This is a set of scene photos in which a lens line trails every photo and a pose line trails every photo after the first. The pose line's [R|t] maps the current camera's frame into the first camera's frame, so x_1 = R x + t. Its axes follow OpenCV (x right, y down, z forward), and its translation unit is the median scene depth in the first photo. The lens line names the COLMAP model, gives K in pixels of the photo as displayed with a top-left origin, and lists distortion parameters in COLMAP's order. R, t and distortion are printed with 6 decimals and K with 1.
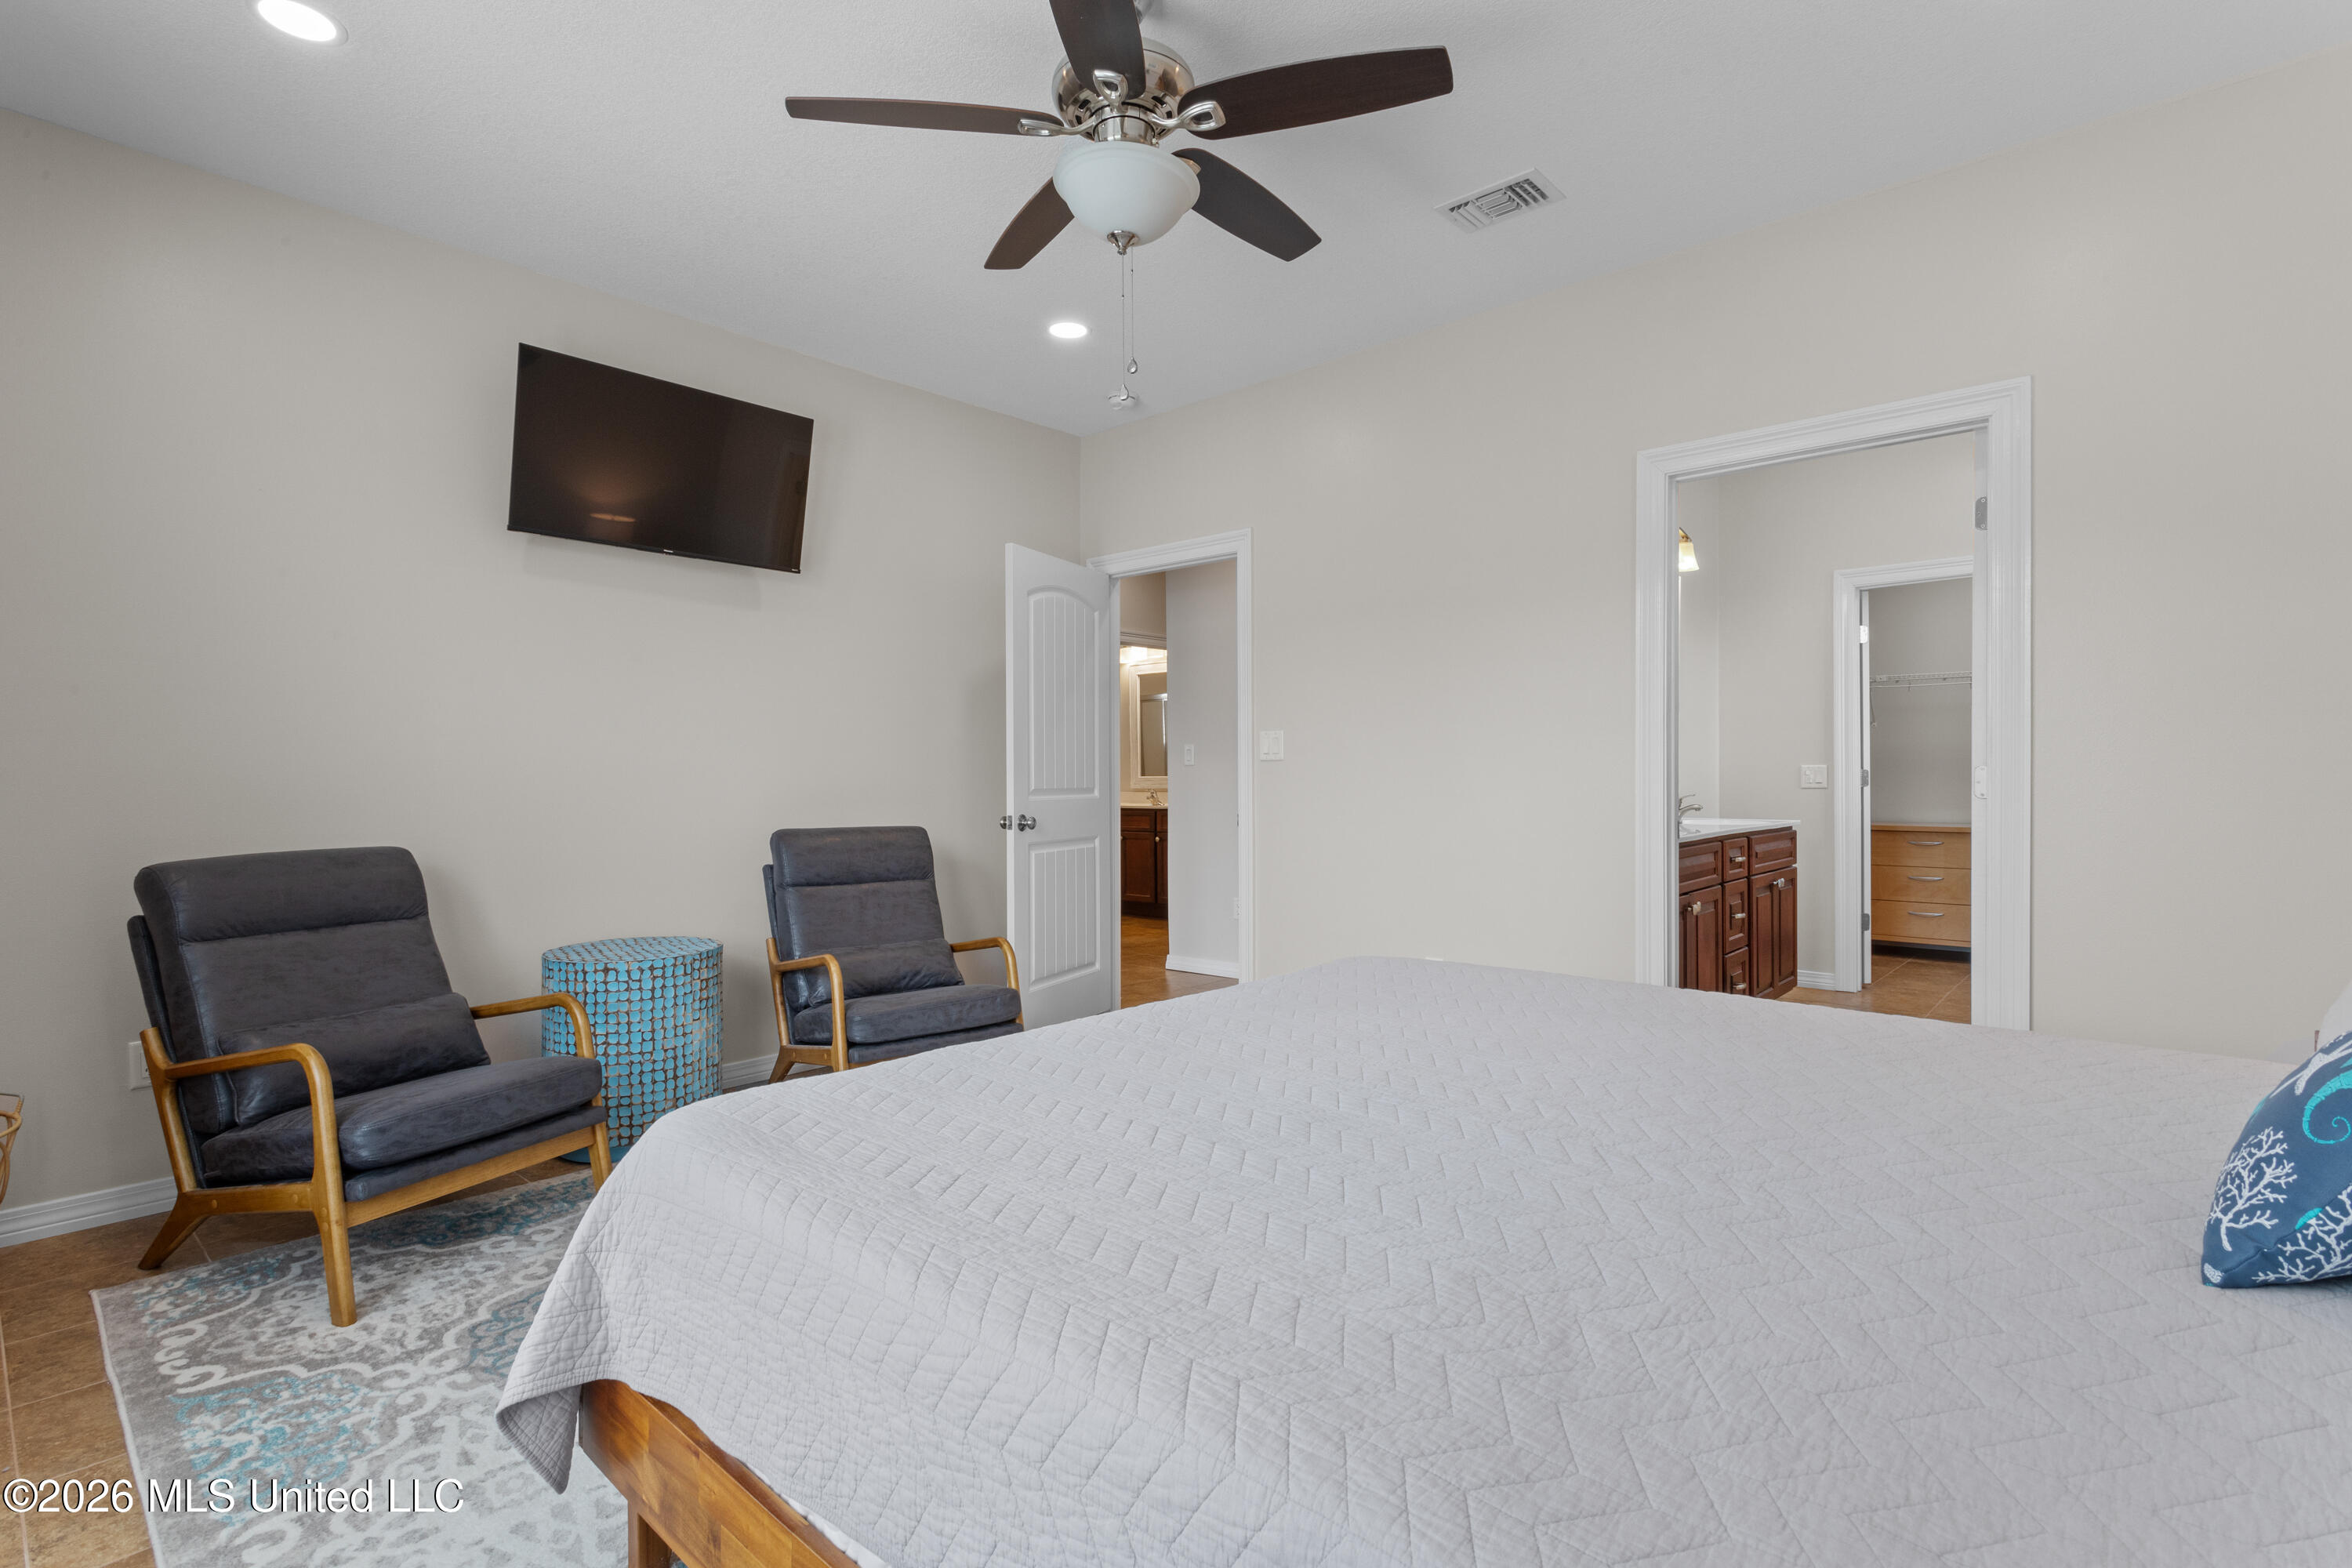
lens RADIAL K [[1112.2, 0, 1179.5], [0, 1112.2, 782.4], [0, 0, 1]] dist [0.001947, 0.000803]
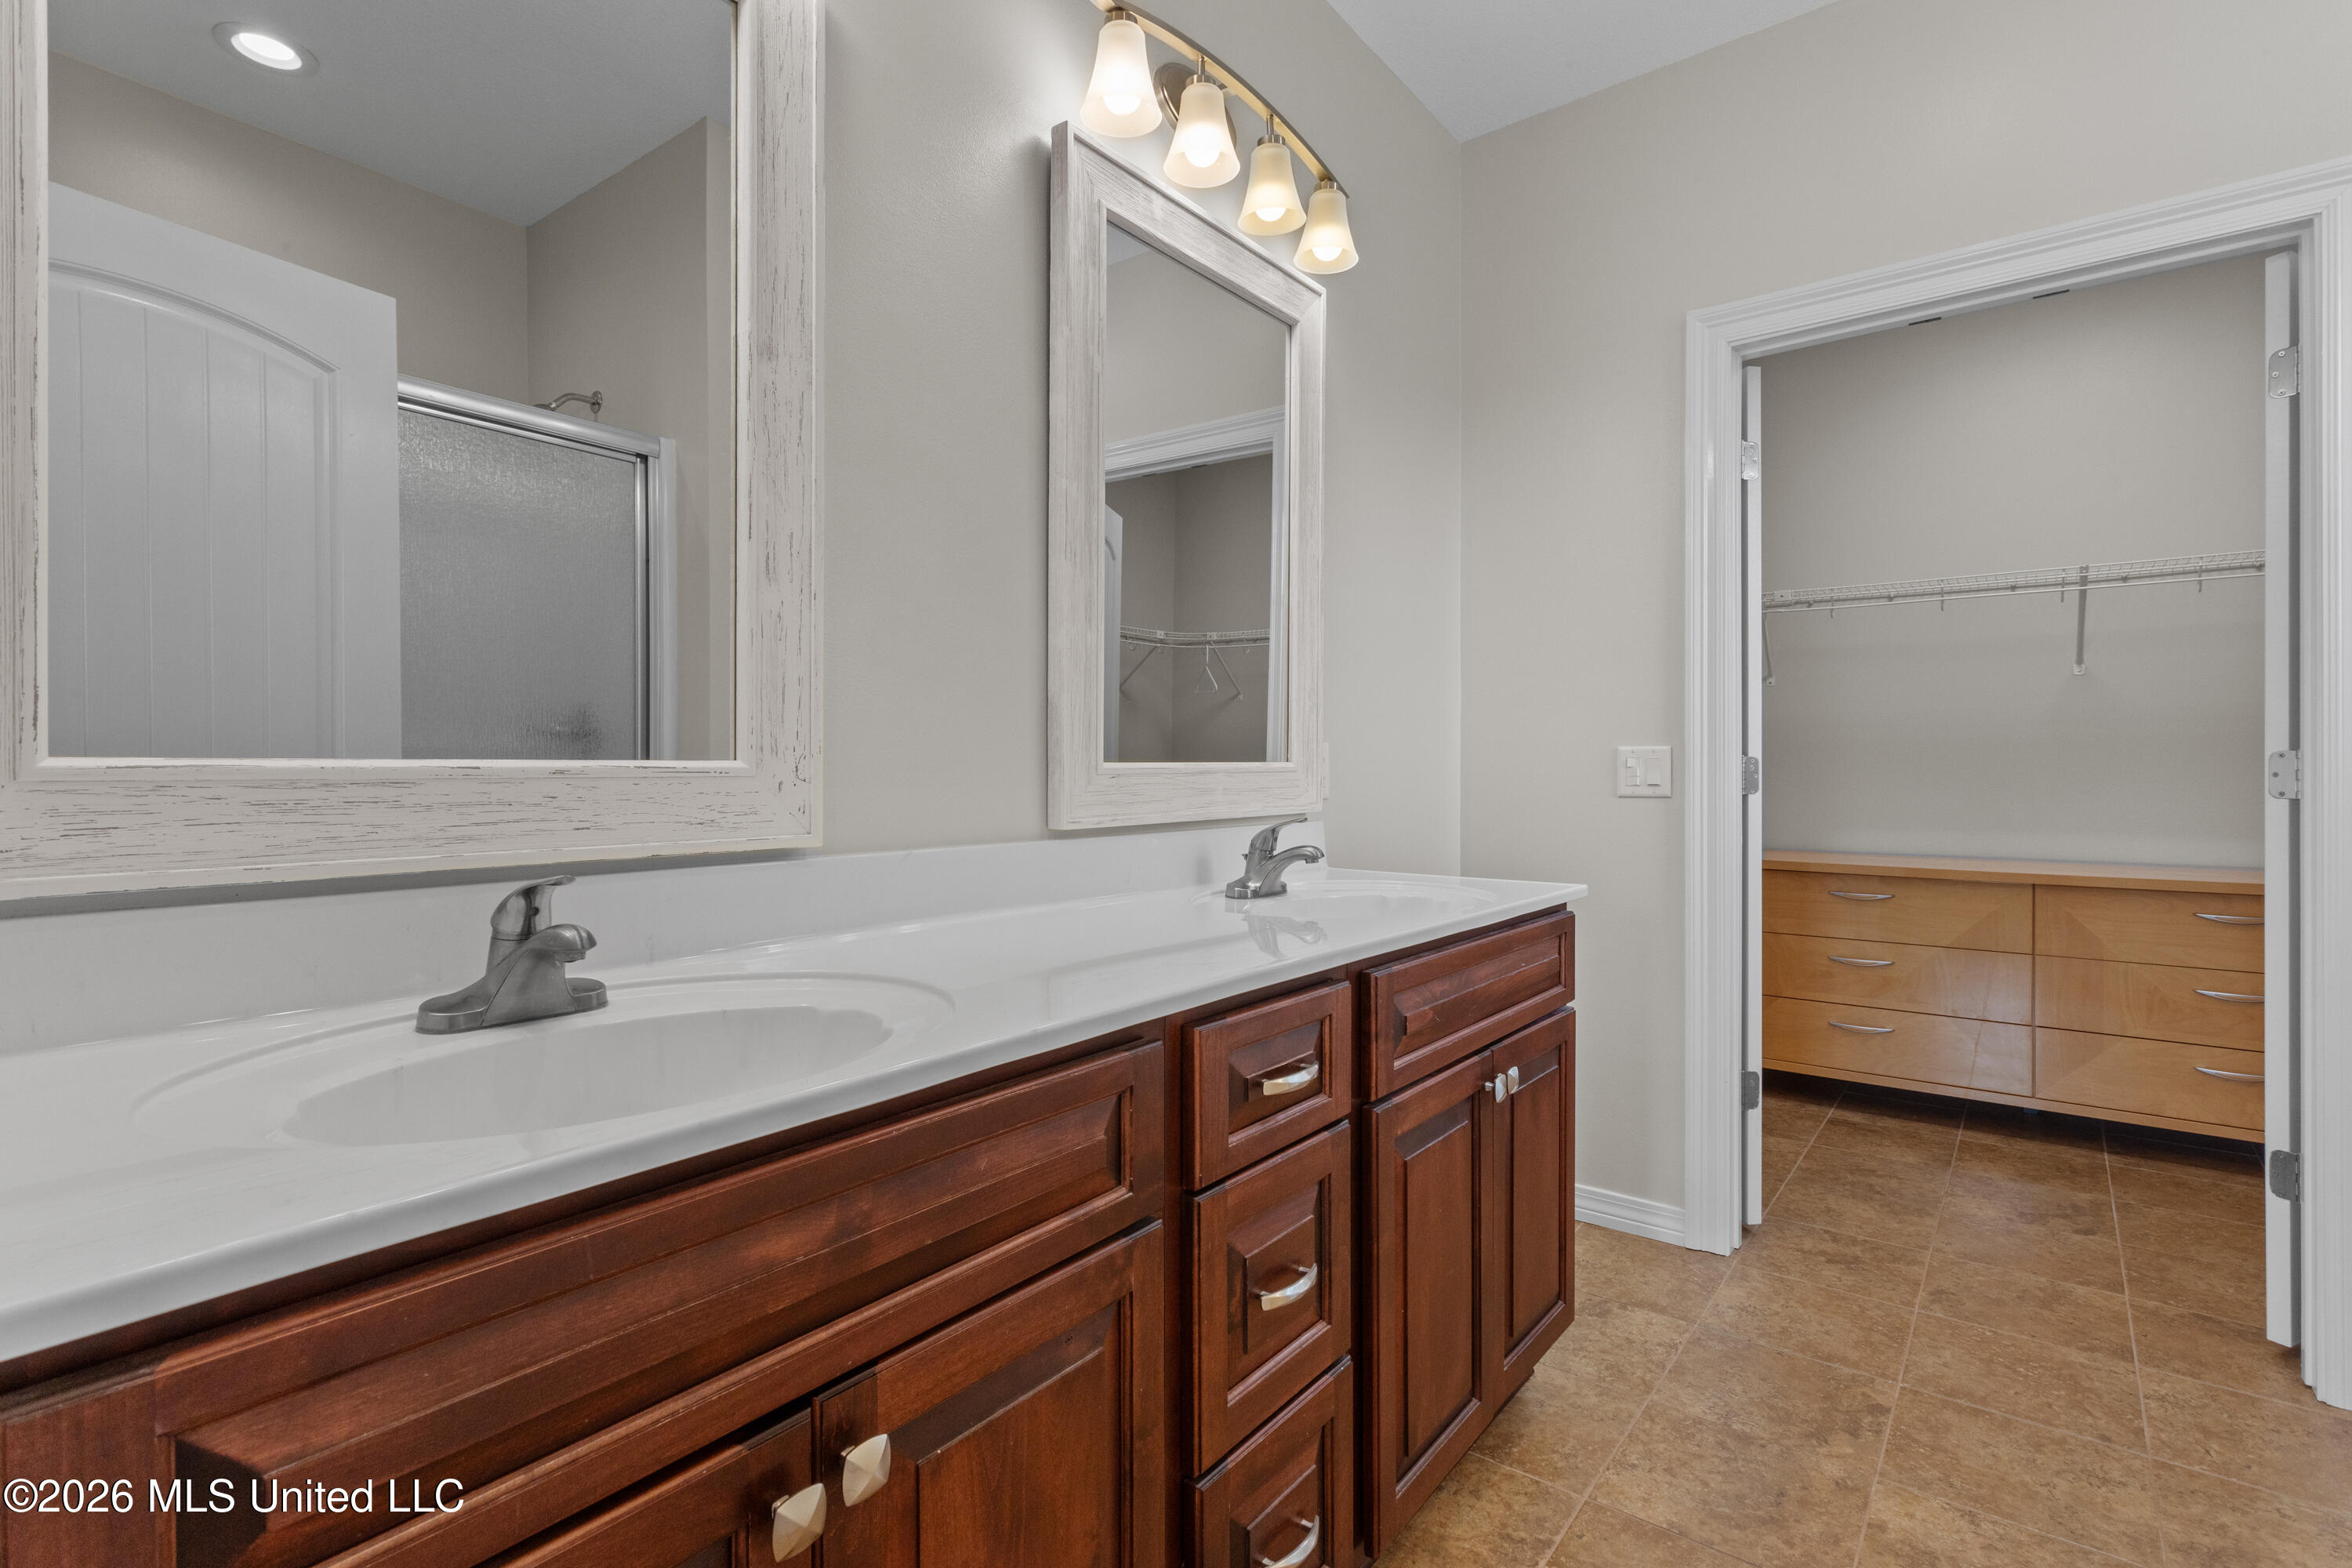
lens RADIAL K [[1112.2, 0, 1164.3], [0, 1112.2, 778.4], [0, 0, 1]] dist [0.001947, 0.000803]
pose [[0.998075, 0.002804, 0.061962, 0.347018], [-0.003140, 0.999981, 0.005317, -0.004122], [-0.061946, -0.005502, 0.998064, 0.559045]]
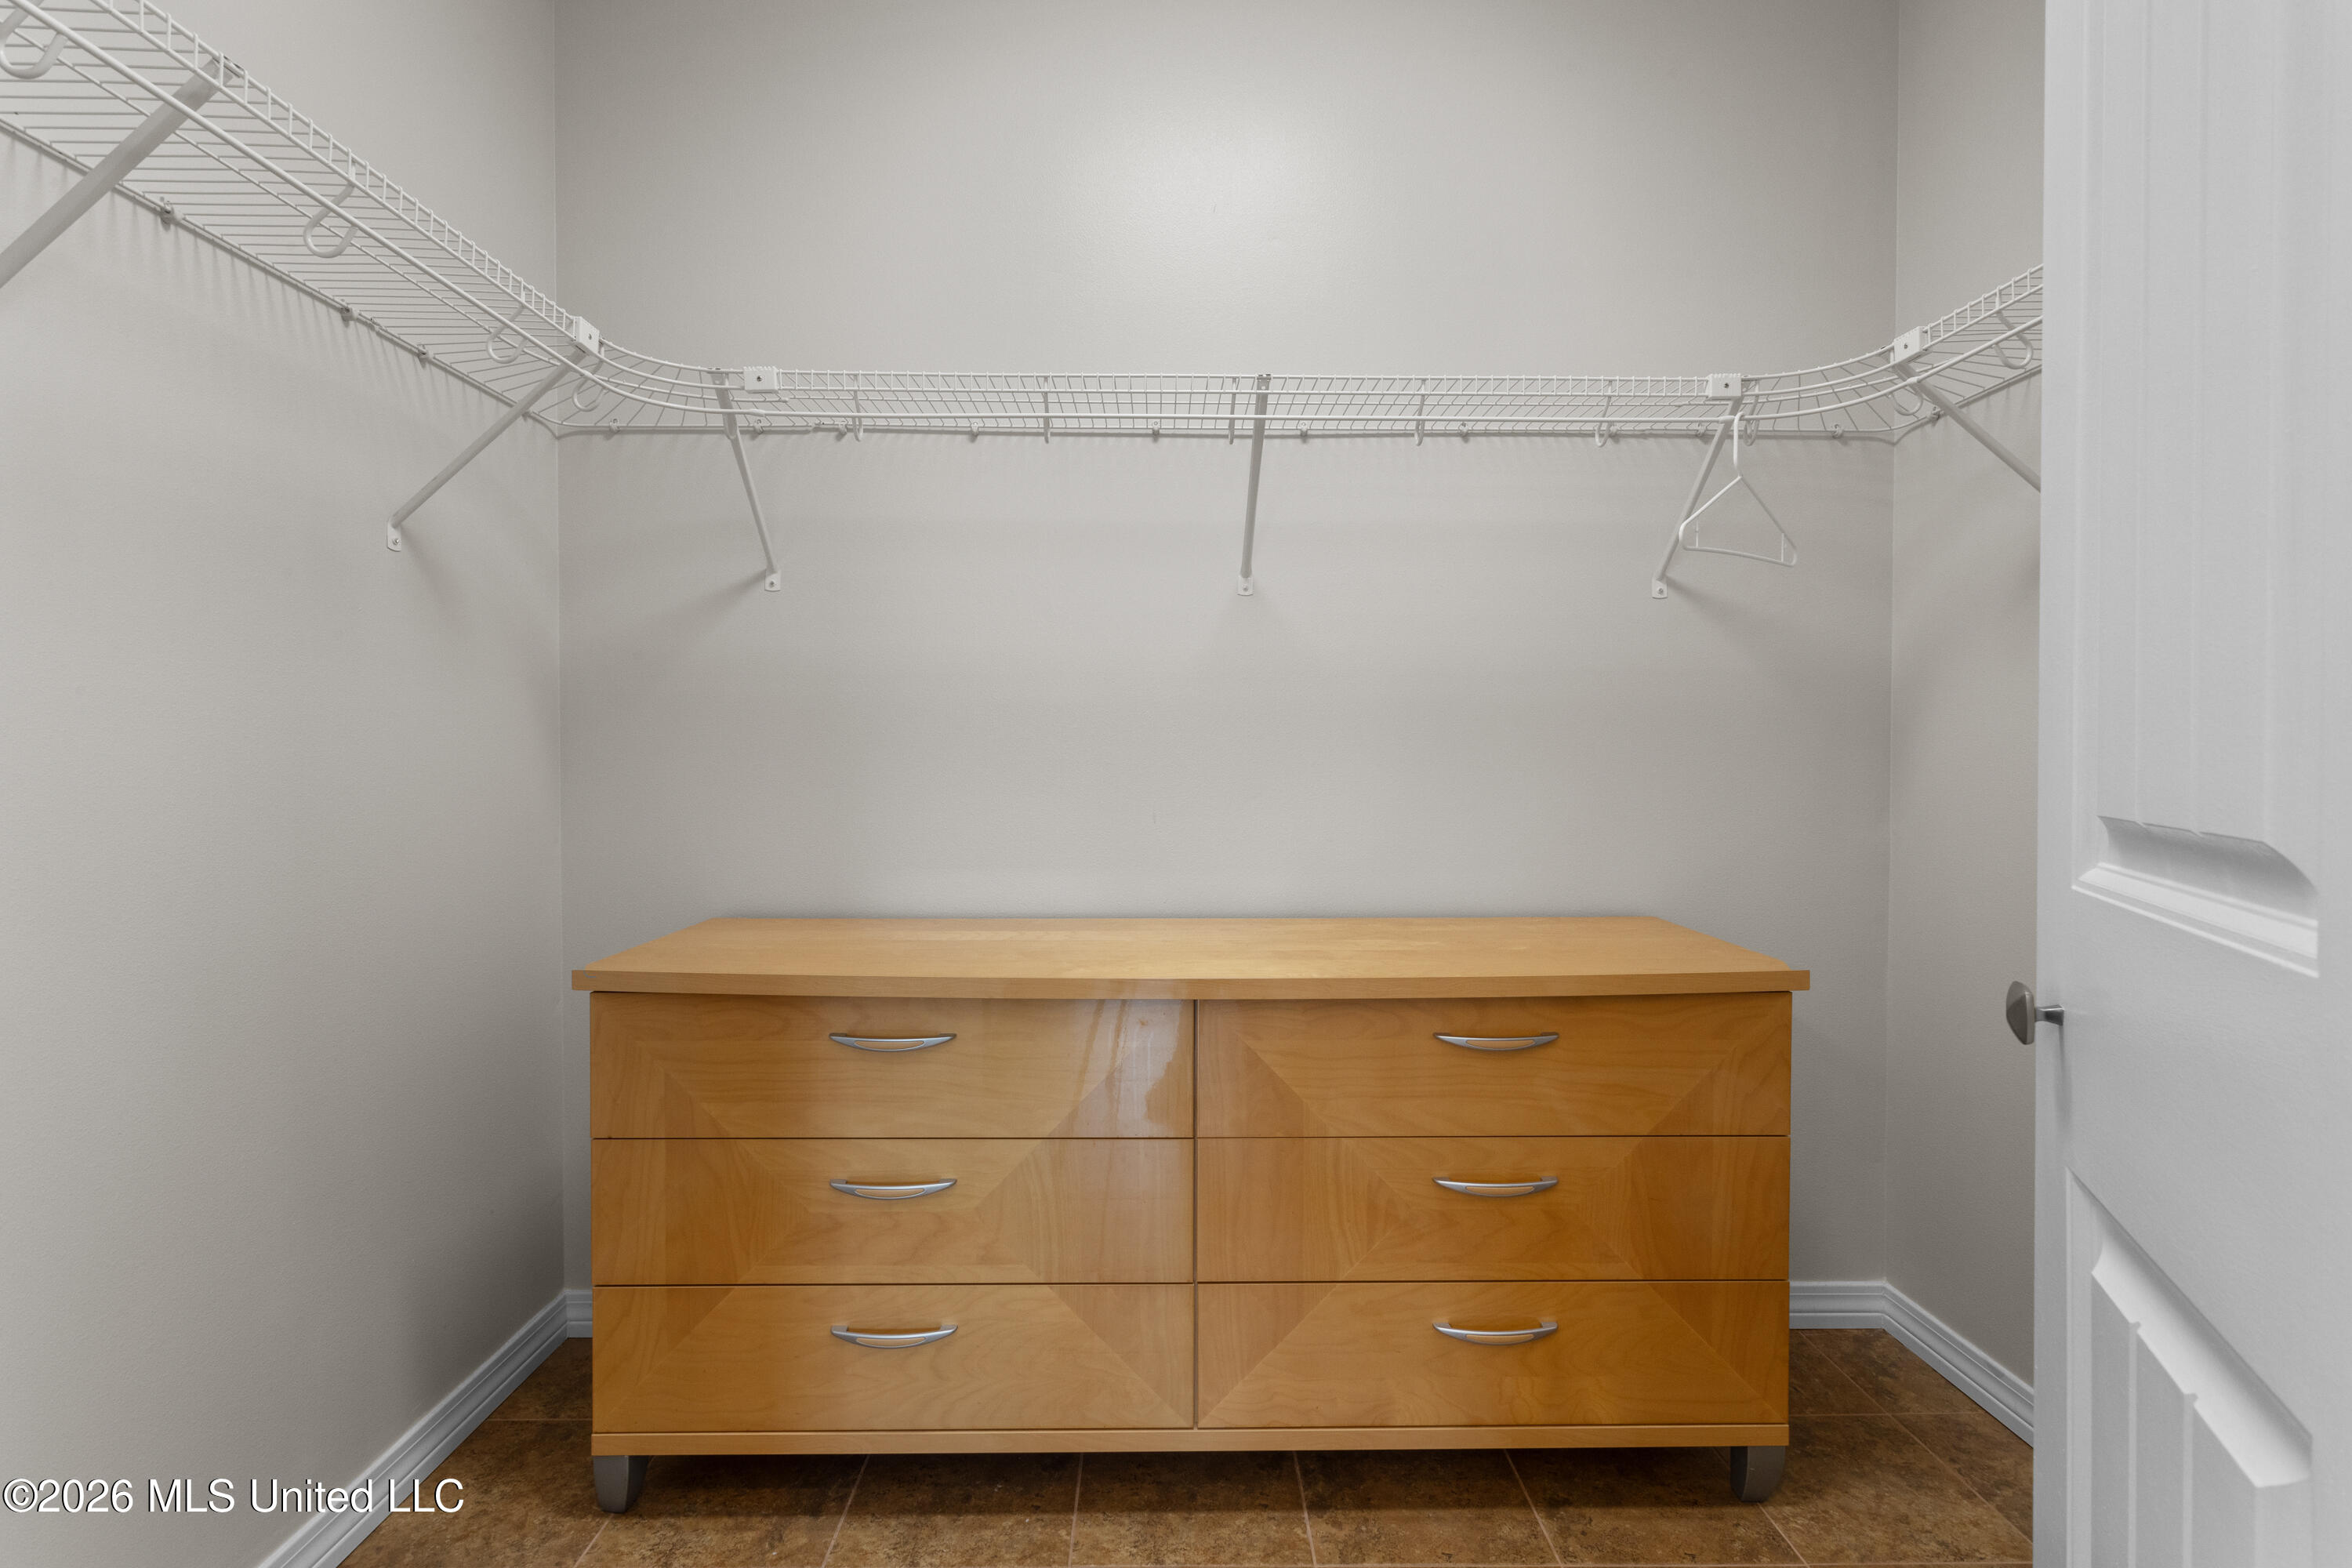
lens RADIAL K [[1112.2, 0, 1170.1], [0, 1112.2, 775.6], [0, 0, 1]] dist [0.001947, 0.000803]
pose [[0.730923, -0.005968, 0.682434, 0.629617], [-0.006995, 0.999844, 0.016235, -0.007543], [-0.682424, -0.016640, 0.730767, 0.899185]]
